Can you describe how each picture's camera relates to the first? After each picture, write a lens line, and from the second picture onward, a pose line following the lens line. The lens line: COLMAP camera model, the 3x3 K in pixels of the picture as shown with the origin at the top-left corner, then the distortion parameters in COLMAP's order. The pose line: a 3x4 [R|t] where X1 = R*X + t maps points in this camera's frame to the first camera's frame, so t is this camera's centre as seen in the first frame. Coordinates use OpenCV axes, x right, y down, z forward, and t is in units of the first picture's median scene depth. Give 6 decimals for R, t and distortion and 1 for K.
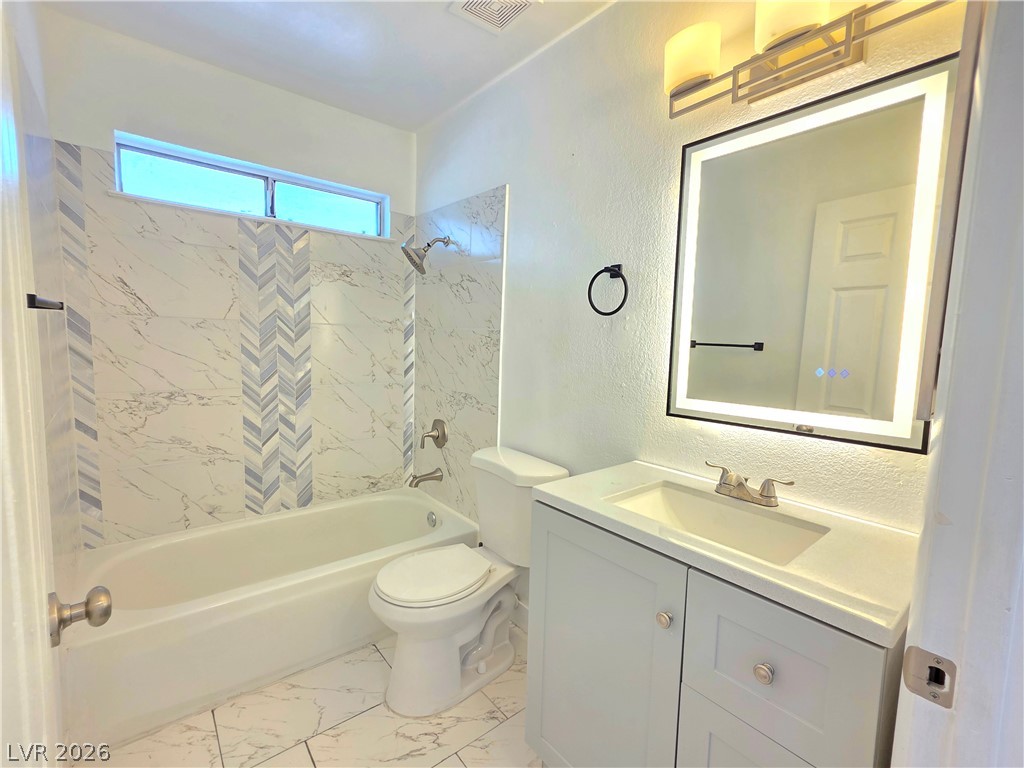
lens RADIAL K [[455.1, 0, 507.8], [0, 455.1, 383.1], [0, 0, 1]] dist [0.001380, 0.000434]
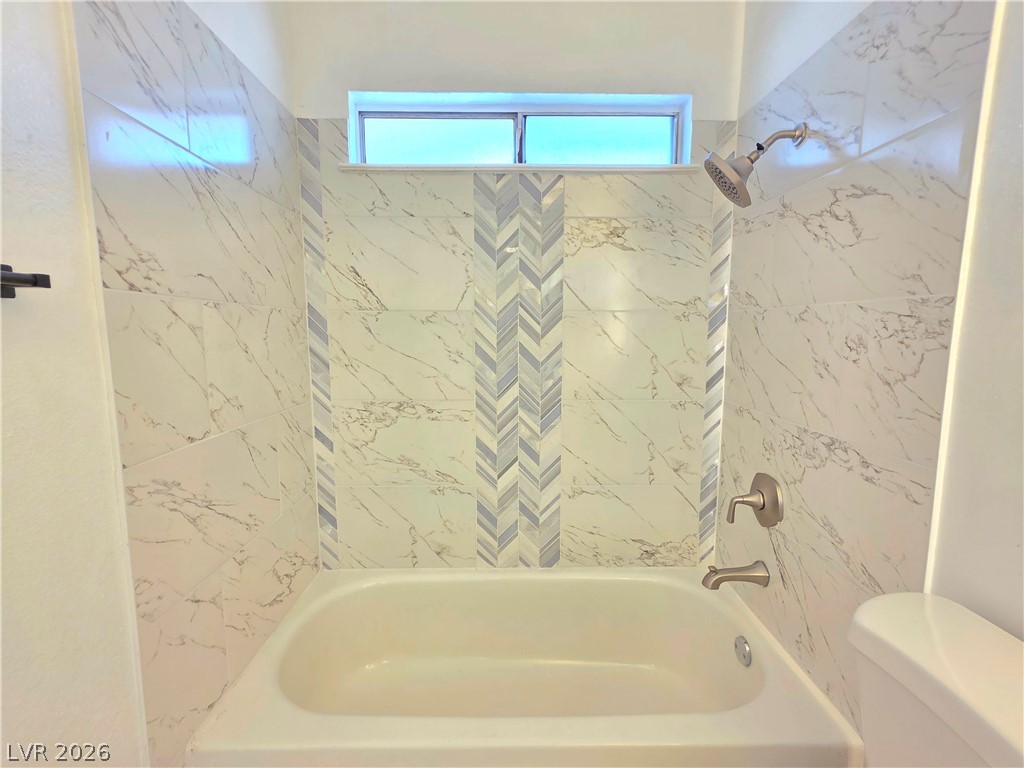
lens RADIAL K [[455.1, 0, 510.9], [0, 455.1, 384.4], [0, 0, 1]] dist [0.001380, 0.000434]
pose [[0.783558, 0.041406, -0.619938, -0.064692], [-0.036533, 0.999121, 0.020557, -0.032645], [0.620244, 0.006541, 0.784382, 0.430147]]
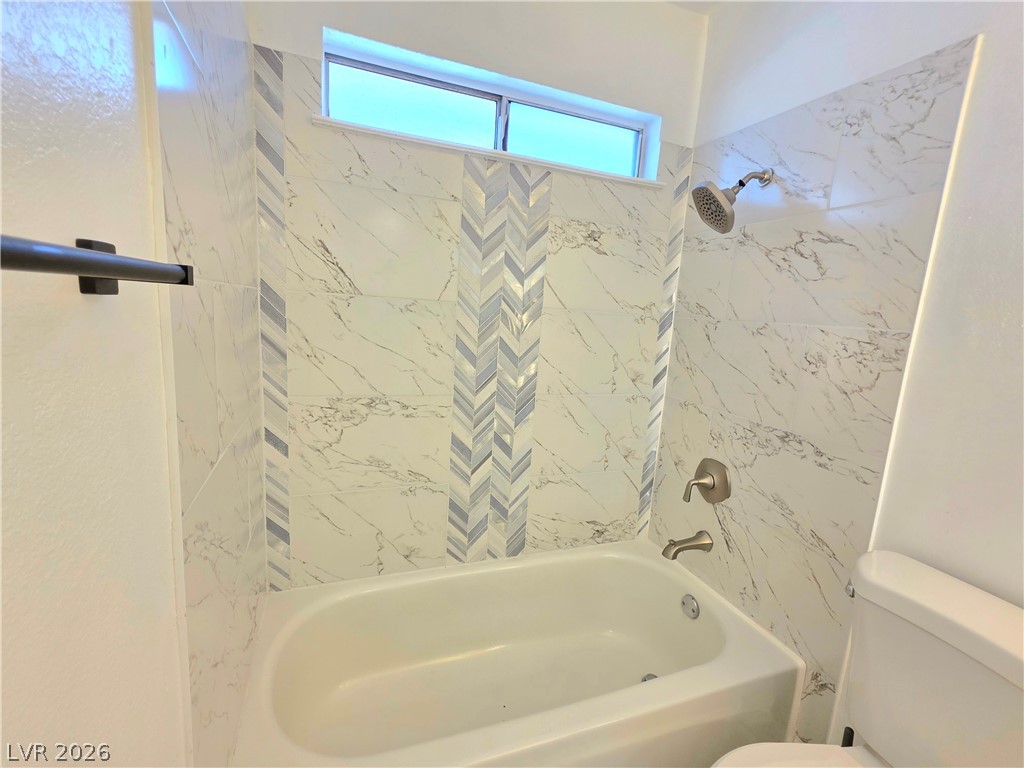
lens RADIAL K [[455.1, 0, 508.3], [0, 455.1, 383.4], [0, 0, 1]] dist [0.001380, 0.000434]
pose [[0.948267, 0.078681, -0.307569, -0.271702], [-0.064386, 0.996332, 0.056370, -0.053874], [0.310876, -0.033651, 0.949854, 0.329129]]
